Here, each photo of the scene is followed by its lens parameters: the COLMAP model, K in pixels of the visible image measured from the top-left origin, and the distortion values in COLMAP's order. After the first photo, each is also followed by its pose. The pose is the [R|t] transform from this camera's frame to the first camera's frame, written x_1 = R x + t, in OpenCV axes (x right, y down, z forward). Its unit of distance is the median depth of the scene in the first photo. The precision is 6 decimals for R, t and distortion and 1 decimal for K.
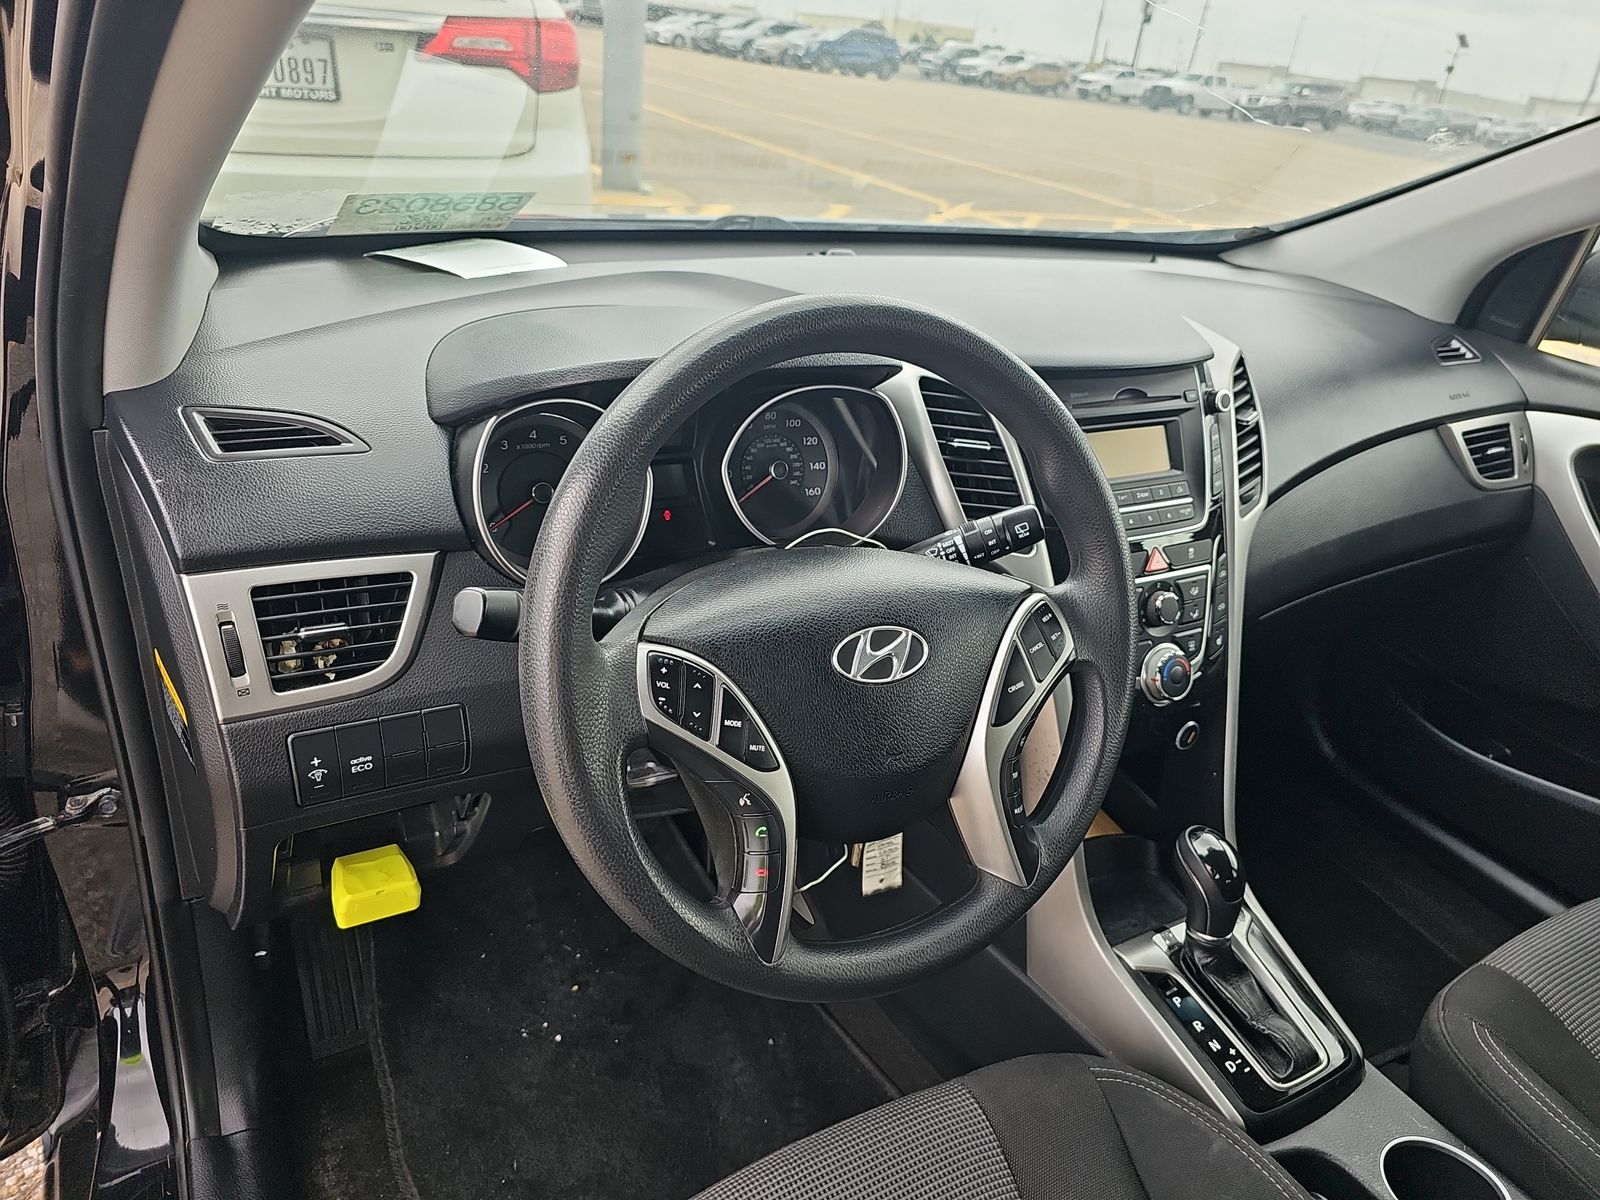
lens RADIAL K [[1081.8, 0, 803.7], [0, 1081.8, 634.1], [0, 0, 1]] dist [0.042965, -0.036322]
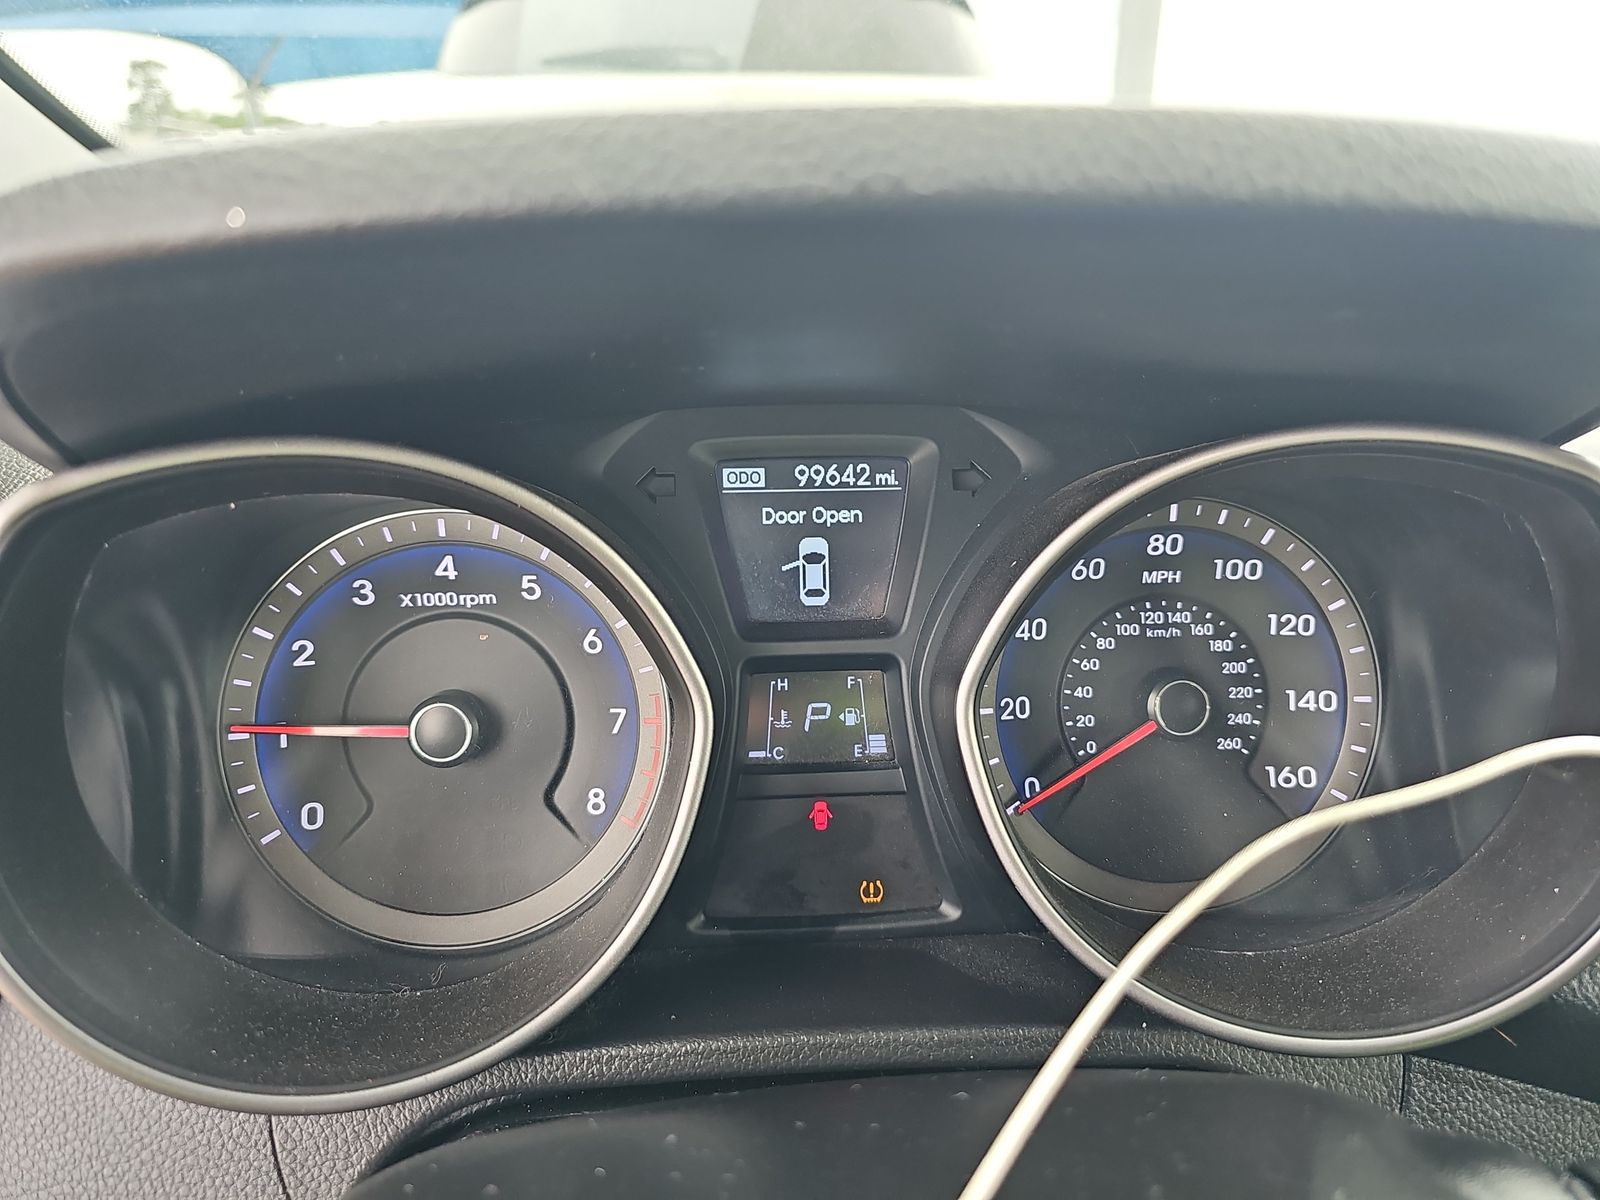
lens RADIAL K [[1054.5, 0, 798.5], [0, 1054.5, 625.5], [0, 0, 1]] dist [-0.002333, -0.032870]
pose [[0.899993, 0.058647, -0.431942, 0.010908], [-0.127246, 0.983096, -0.131649, -0.136864], [0.416919, 0.173445, 0.892242, 0.762804]]
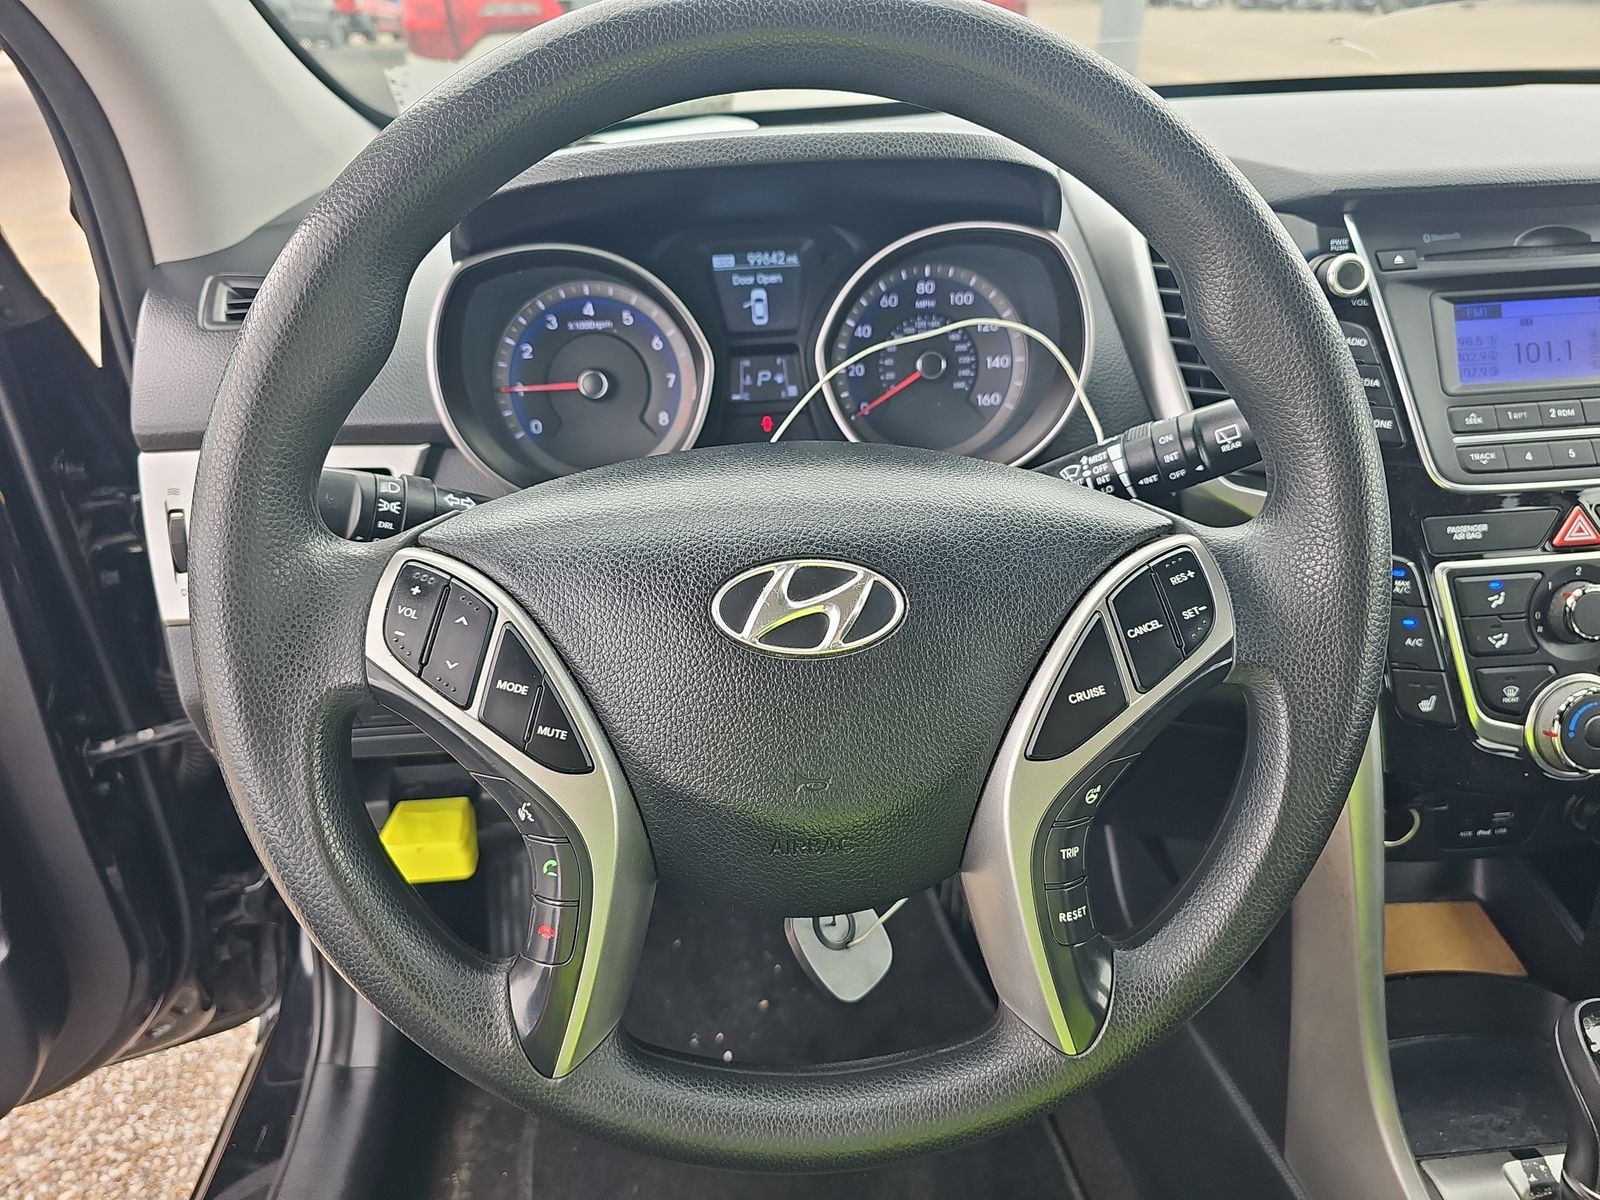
lens RADIAL K [[1083.0, 0, 795.5], [0, 1083.0, 637.5], [0, 0, 1]] dist [0.026834, -0.038277]
pose [[0.896587, 0.099050, -0.431650, 0.254711], [-0.095244, 0.994987, 0.030483, 0.014493], [0.432505, 0.013781, 0.901526, 0.374657]]
